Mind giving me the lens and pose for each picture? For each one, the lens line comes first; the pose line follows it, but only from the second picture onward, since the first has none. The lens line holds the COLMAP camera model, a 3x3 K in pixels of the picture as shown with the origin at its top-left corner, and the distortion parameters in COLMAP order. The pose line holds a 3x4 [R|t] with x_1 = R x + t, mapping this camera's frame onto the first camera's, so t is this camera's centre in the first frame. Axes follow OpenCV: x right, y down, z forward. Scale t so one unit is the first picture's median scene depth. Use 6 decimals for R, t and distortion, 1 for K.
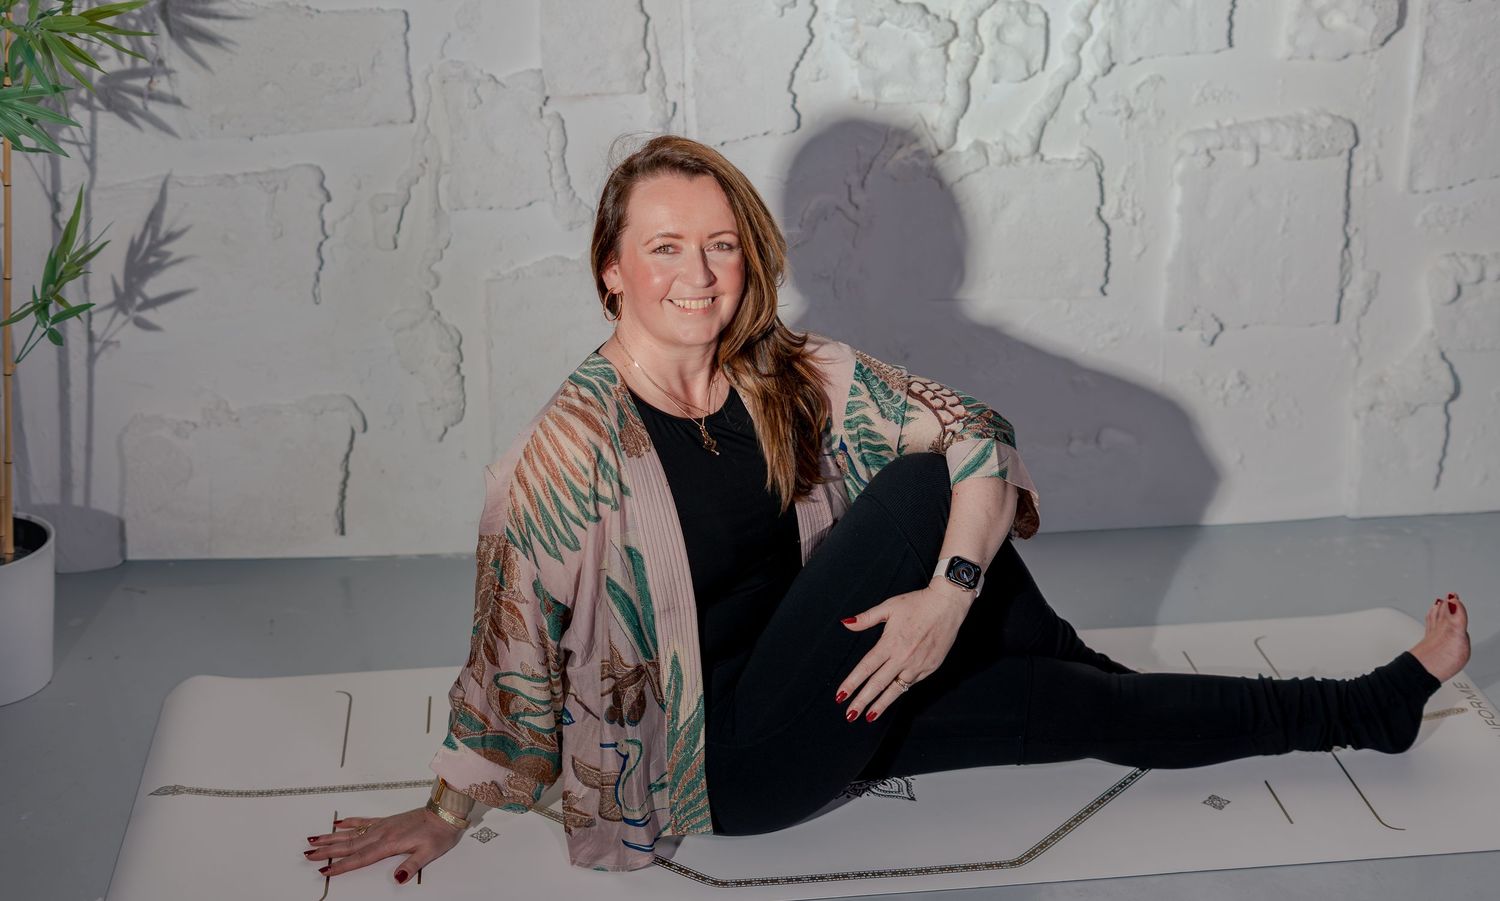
lens RADIAL K [[2258.3, 0, 749.3], [0, 2258.3, 433.2], [0, 0, 1]] dist [-0.018659, 0.051483]
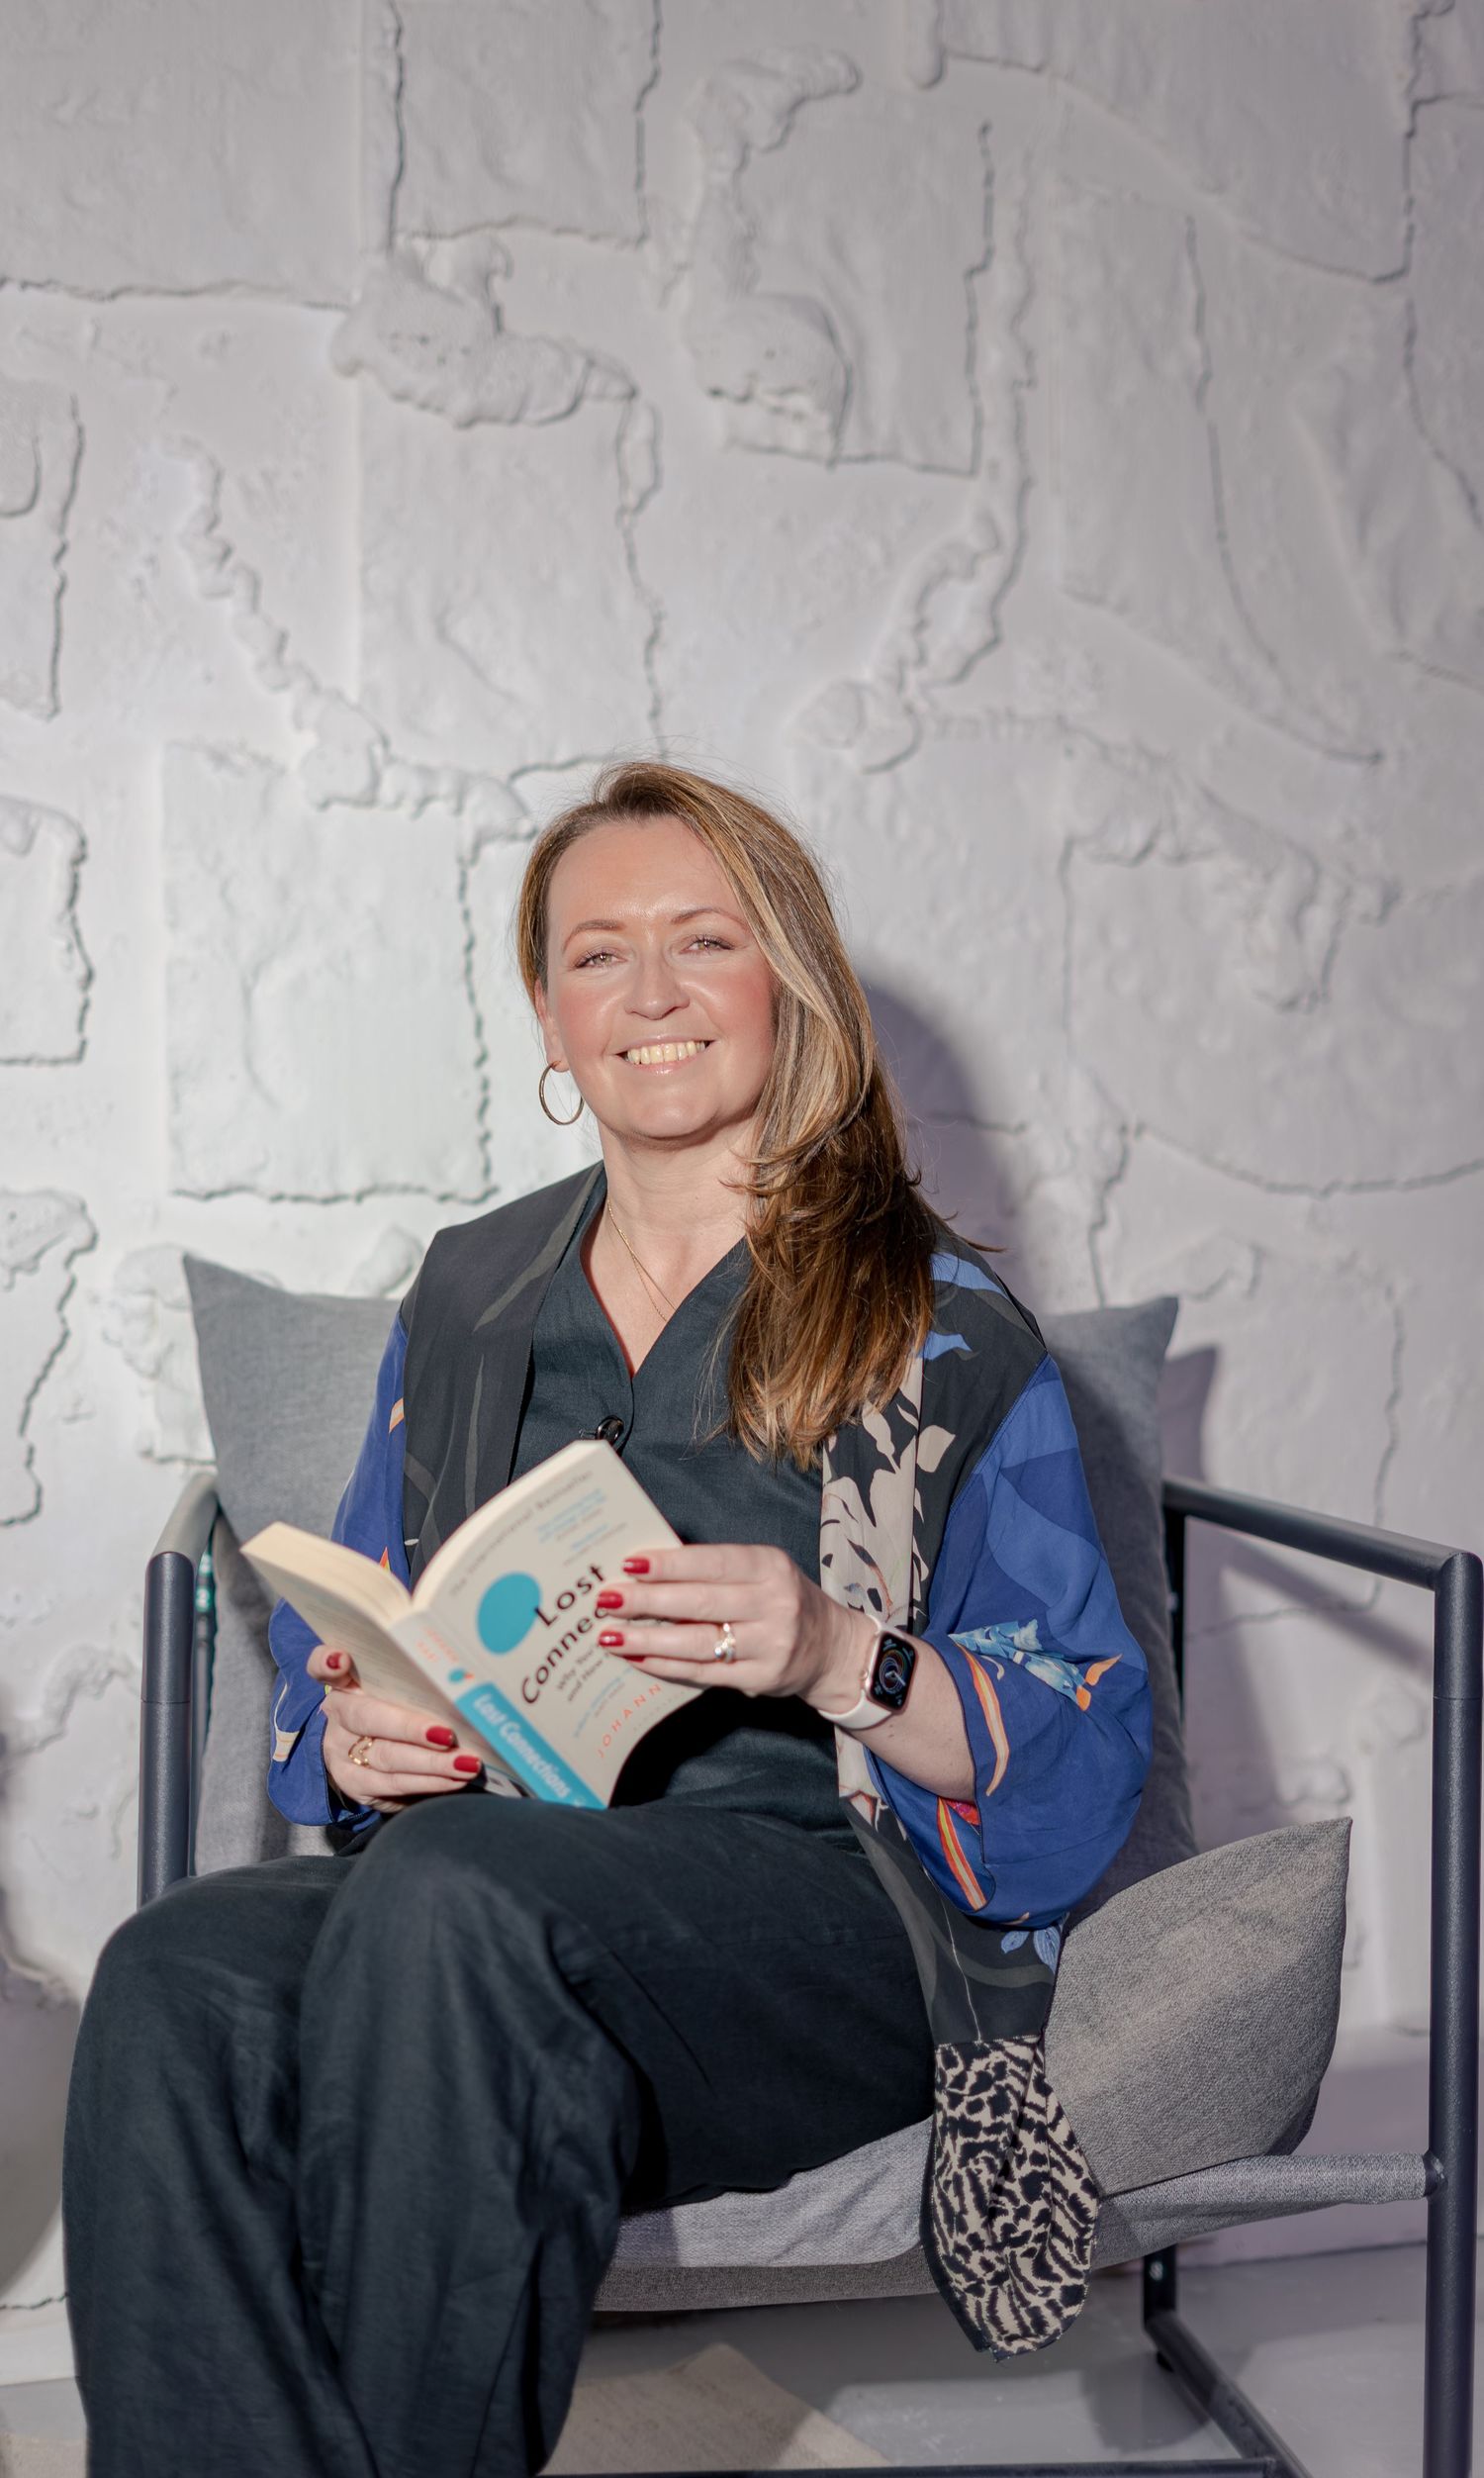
lens RADIAL K [[3730.2, 0, 669.4], [0, 3730.2, 1243.9], [0, 0, 1]] dist [-0.018659, 0.051483]
pose [[0.957865, 0.020103, 0.286515, -0.084466], [0.084558, 0.933601, -0.348195, 0.114654], [-0.274490, 0.357751, 0.892563, 0.185813]]
